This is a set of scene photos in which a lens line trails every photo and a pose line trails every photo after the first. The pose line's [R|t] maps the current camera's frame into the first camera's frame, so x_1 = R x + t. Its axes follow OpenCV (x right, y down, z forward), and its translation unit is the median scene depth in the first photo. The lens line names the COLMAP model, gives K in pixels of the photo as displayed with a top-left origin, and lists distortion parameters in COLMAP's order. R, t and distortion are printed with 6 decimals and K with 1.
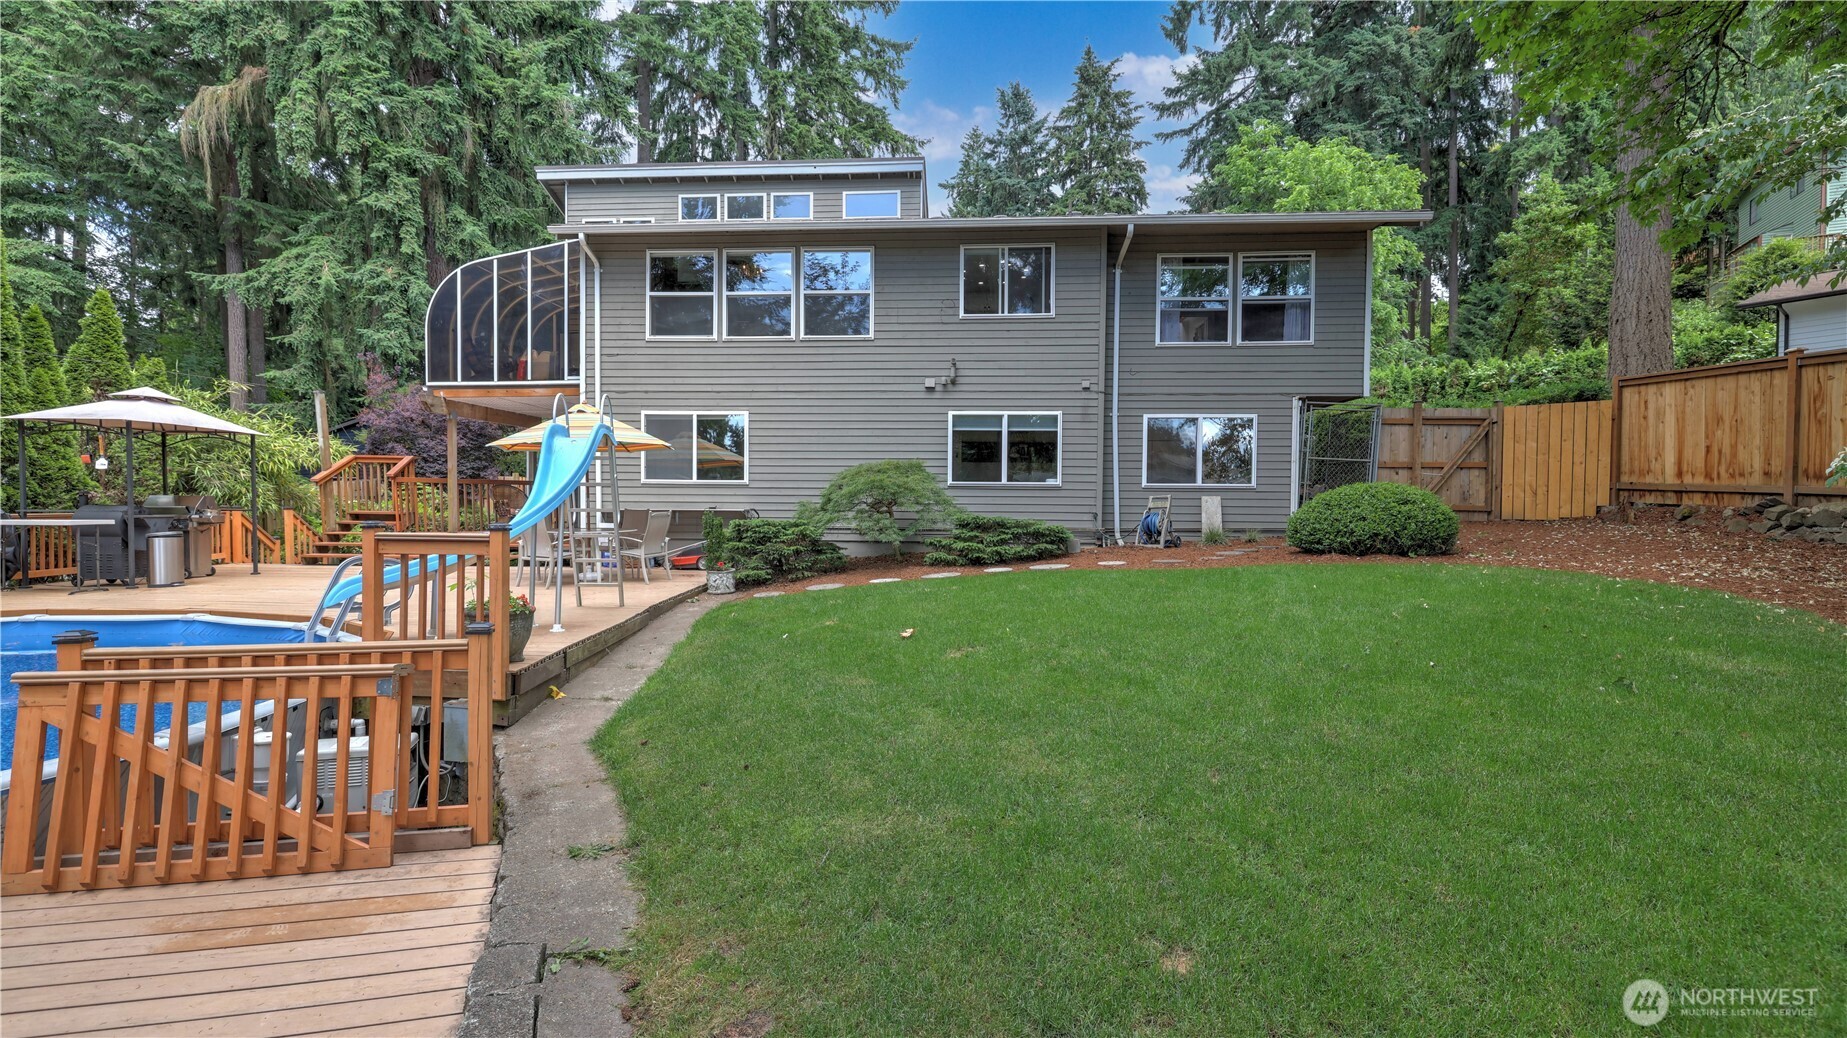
lens RADIAL K [[800.8, 0, 918.0], [0, 800.8, 527.5], [0, 0, 1]] dist [-0.002412, 0.005653]
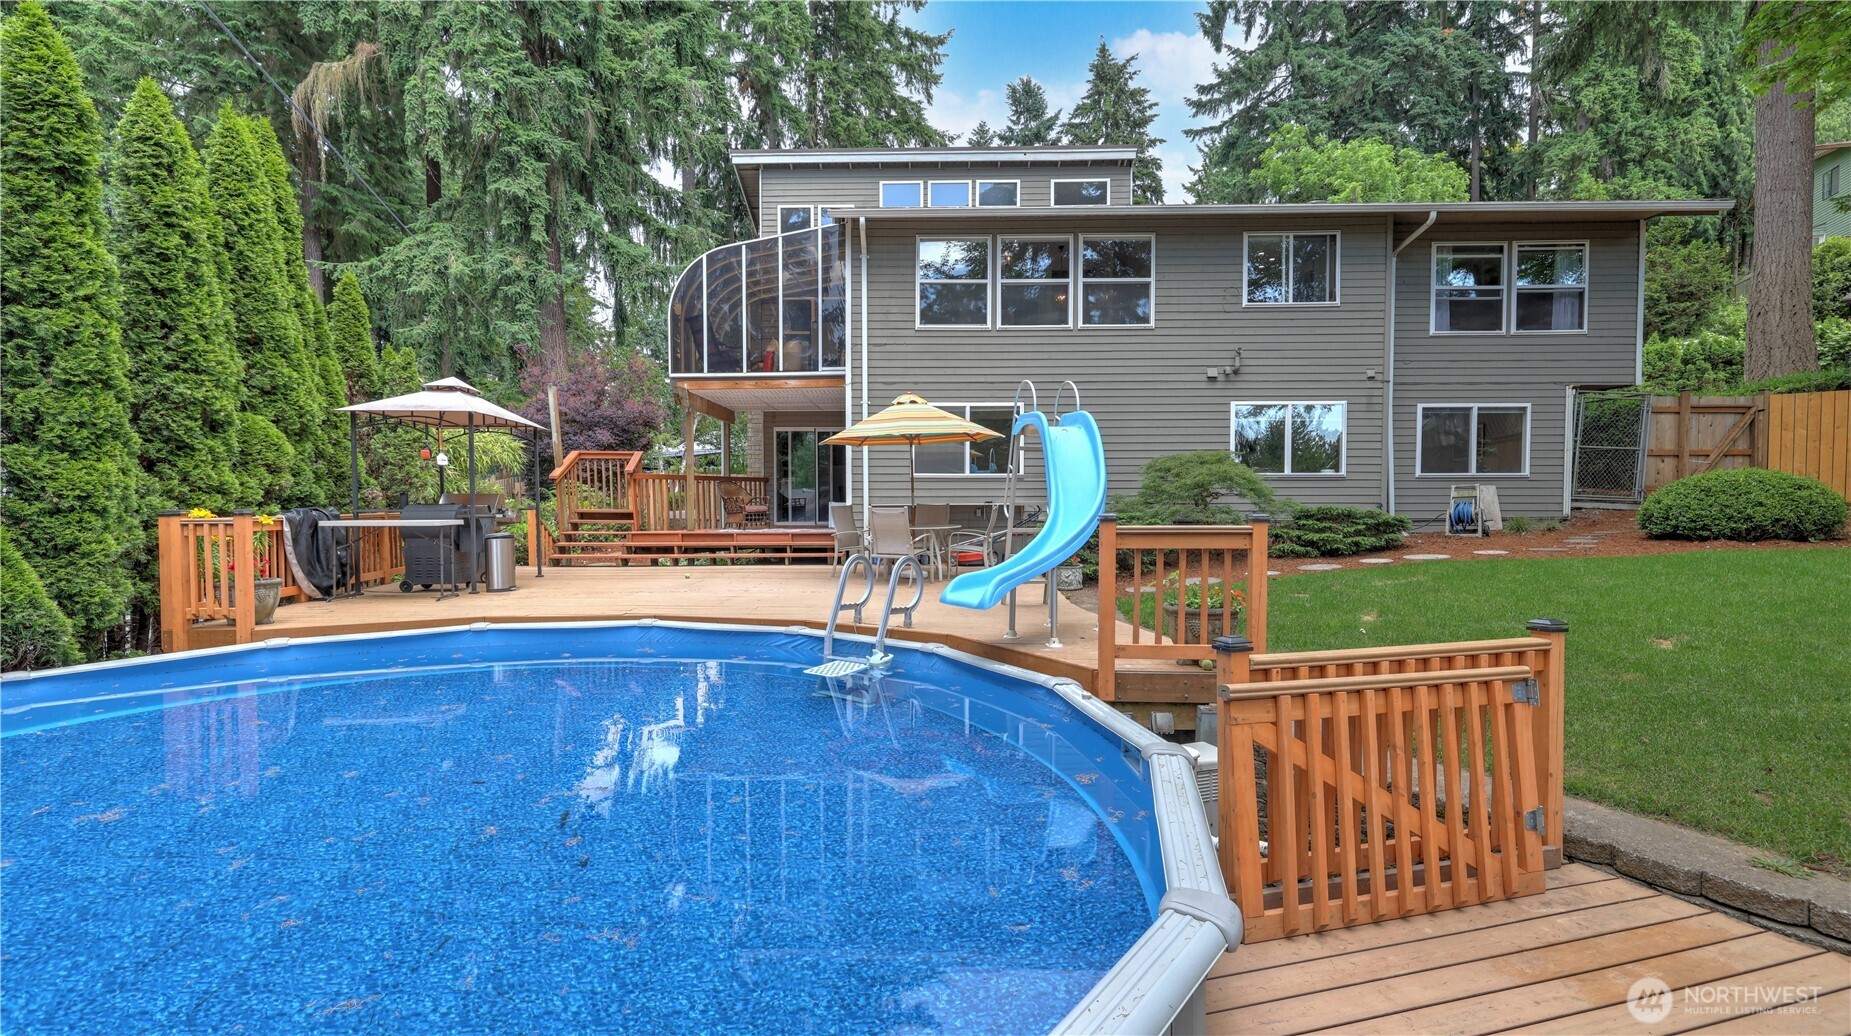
lens RADIAL K [[802.5, 0, 983.9], [0, 802.5, 524.9], [0, 0, 1]] dist [-0.002412, 0.005653]
pose [[0.998658, -0.011525, 0.050484, -0.301374], [0.011438, 0.999933, 0.002001, 0.000909], [-0.050504, -0.001420, 0.998723, 0.029855]]
